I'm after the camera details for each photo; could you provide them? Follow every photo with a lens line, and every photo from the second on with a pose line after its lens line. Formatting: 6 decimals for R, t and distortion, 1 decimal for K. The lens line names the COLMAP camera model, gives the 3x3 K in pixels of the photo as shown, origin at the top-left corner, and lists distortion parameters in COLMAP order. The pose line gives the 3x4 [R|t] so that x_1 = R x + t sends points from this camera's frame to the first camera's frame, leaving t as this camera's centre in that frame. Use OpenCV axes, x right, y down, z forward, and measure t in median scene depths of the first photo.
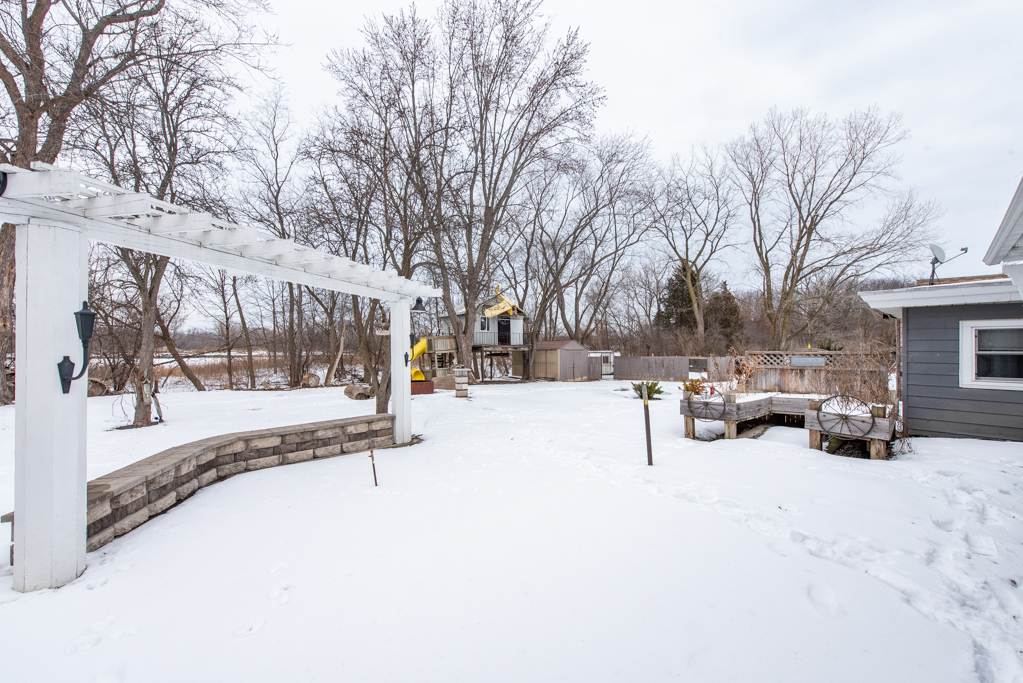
lens RADIAL K [[404.8, 0, 511.5], [0, 404.8, 341.5], [0, 0, 1]] dist [0.000982, -0.000036]
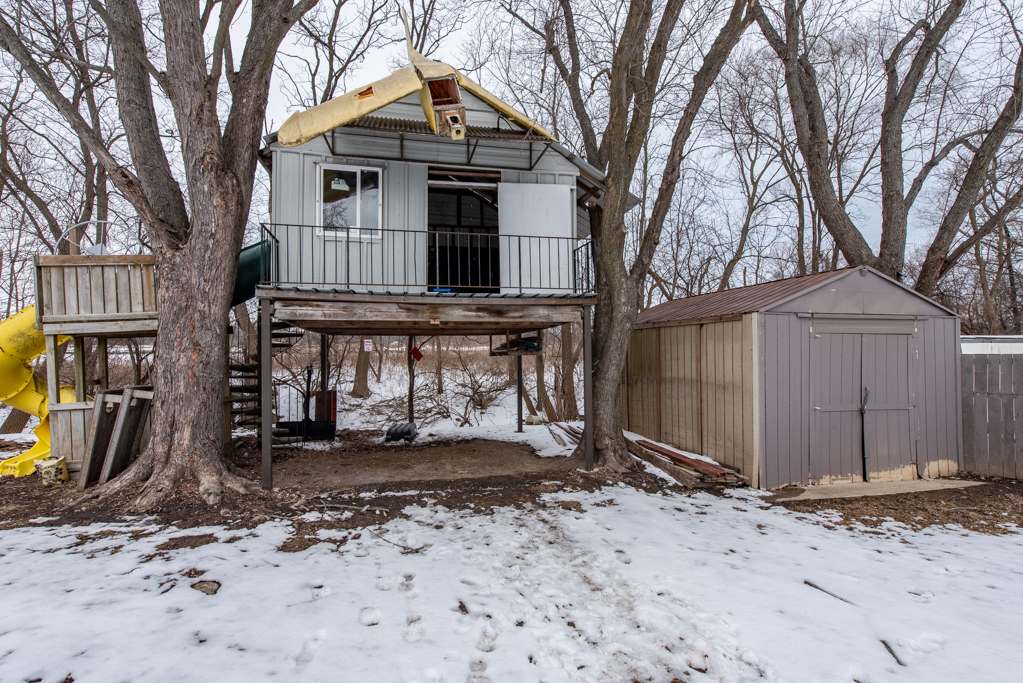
lens RADIAL K [[455.8, 0, 509.3], [0, 455.8, 325.8], [0, 0, 1]] dist [0.000022, -0.000044]
pose [[0.856106, -0.002231, -0.516796, 0.123445], [-0.006772, 0.999856, -0.015535, 0.027925], [0.516756, 0.016799, 0.855968, 0.753206]]
